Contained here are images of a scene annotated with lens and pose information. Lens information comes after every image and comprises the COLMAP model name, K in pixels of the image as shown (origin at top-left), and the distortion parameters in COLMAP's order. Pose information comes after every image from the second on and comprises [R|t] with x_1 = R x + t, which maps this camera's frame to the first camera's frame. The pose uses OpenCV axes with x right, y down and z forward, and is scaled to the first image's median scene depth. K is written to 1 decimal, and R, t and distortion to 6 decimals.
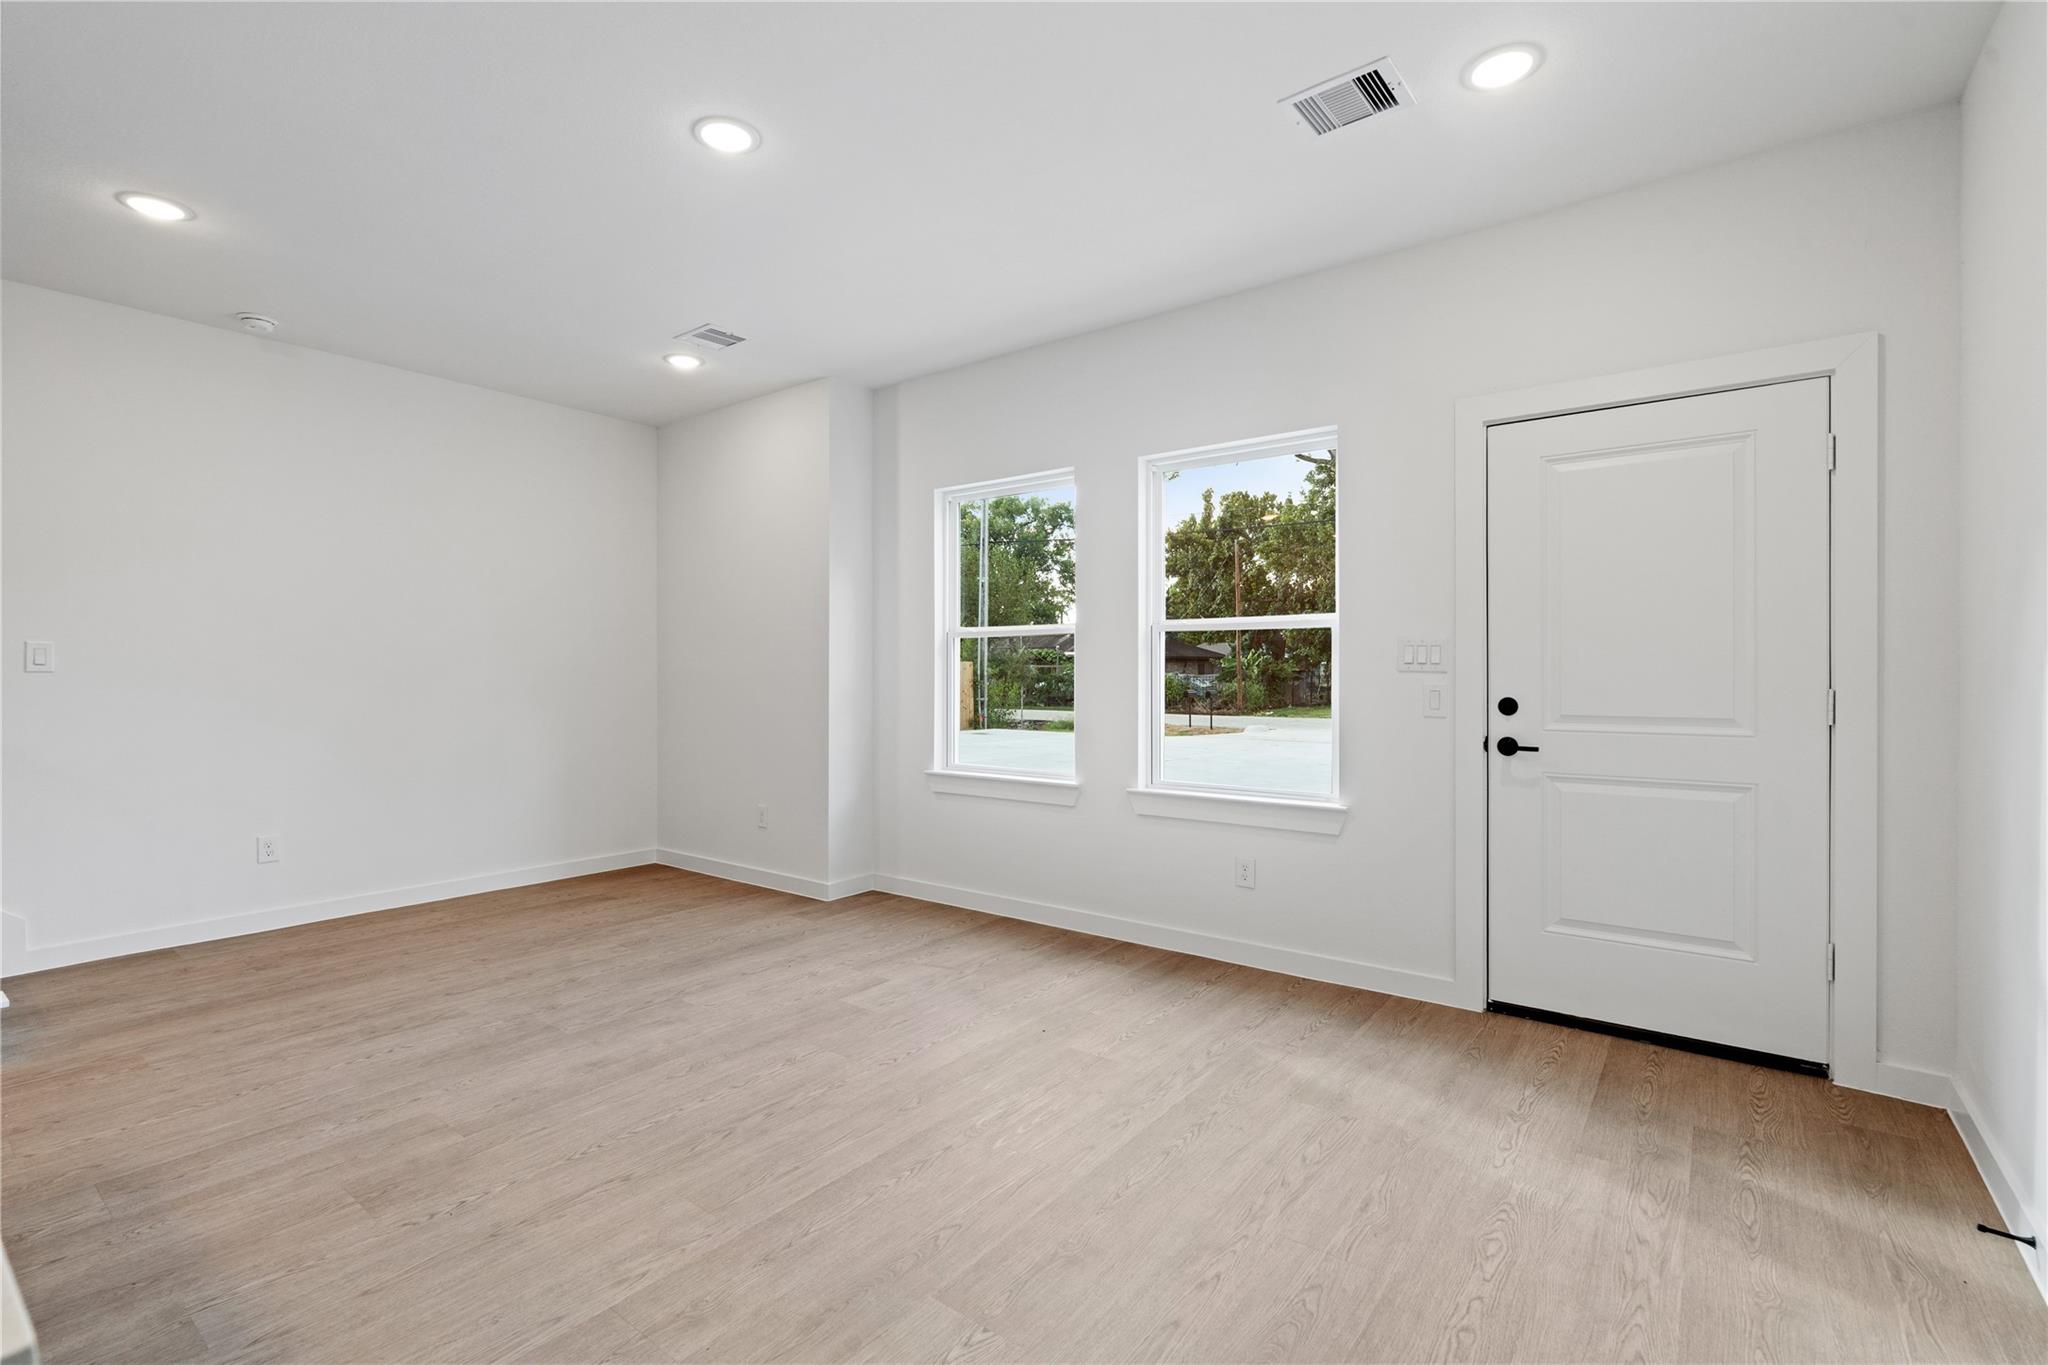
lens RADIAL K [[917.6, 0, 1024.0], [0, 917.6, 682.5], [0, 0, 1]] dist [-0.004027, 0.000568]
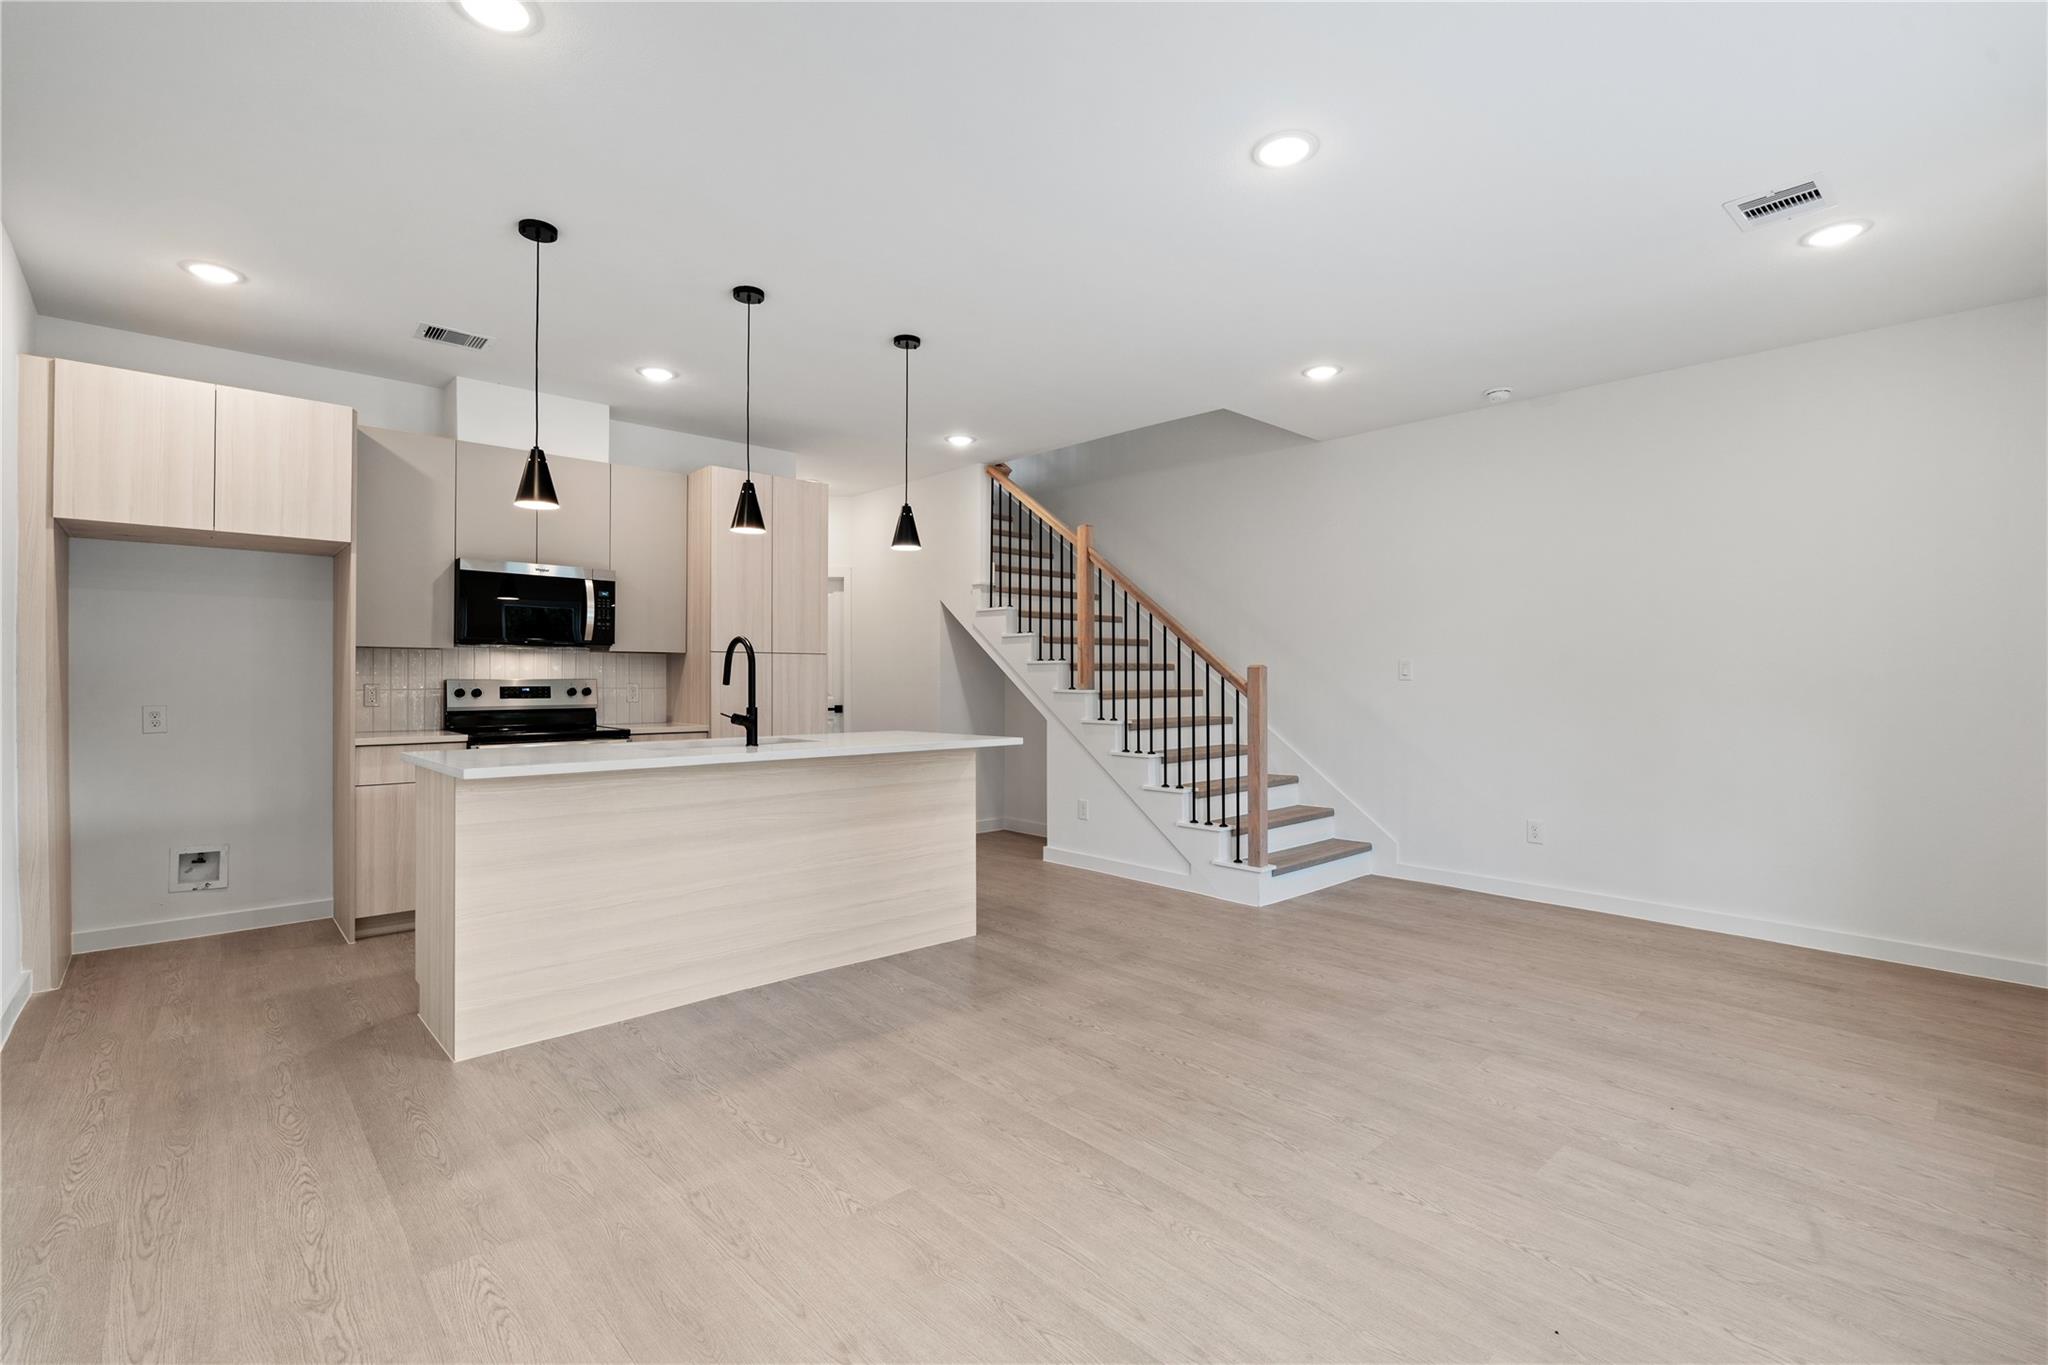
lens RADIAL K [[917.6, 0, 1024.0], [0, 917.6, 682.5], [0, 0, 1]] dist [-0.004027, 0.000568]
pose [[-0.172295, 0.004456, -0.985035, 0.621169], [-0.015637, 0.999851, 0.007258, -0.011150], [0.984921, 0.016654, -0.172200, 0.774427]]
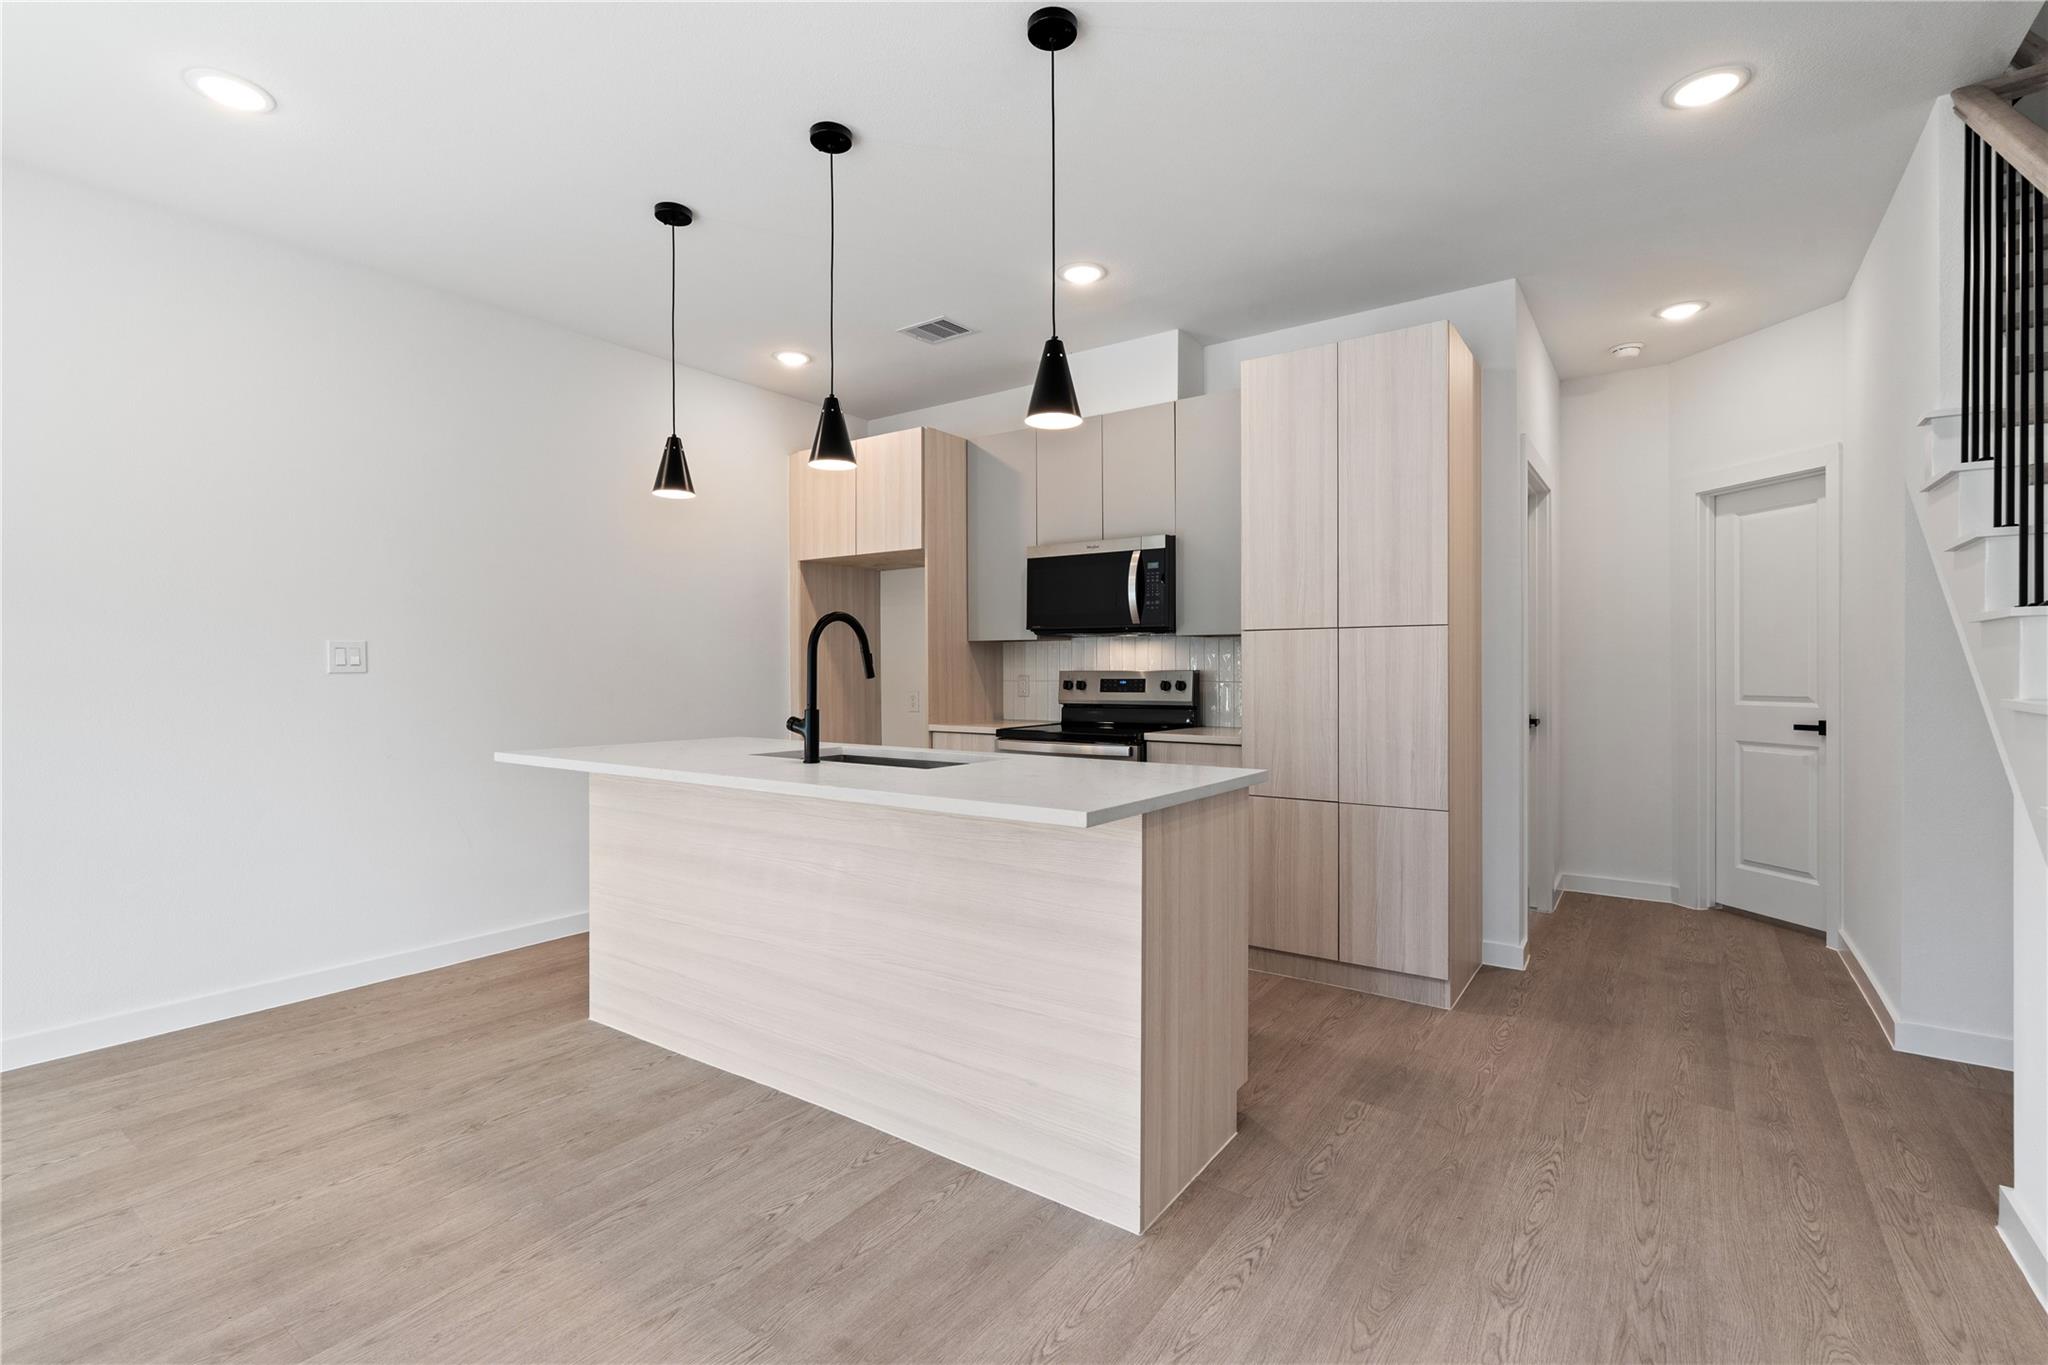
lens RADIAL K [[931.8, 0, 1014.7], [0, 931.8, 678.0], [0, 0, 1]] dist [0.009495, 0.000063]
pose [[-0.999588, 0.002785, -0.028557, -0.641487], [0.002151, 0.999751, 0.022219, -0.012995], [0.028611, 0.022148, -0.999345, 1.101789]]
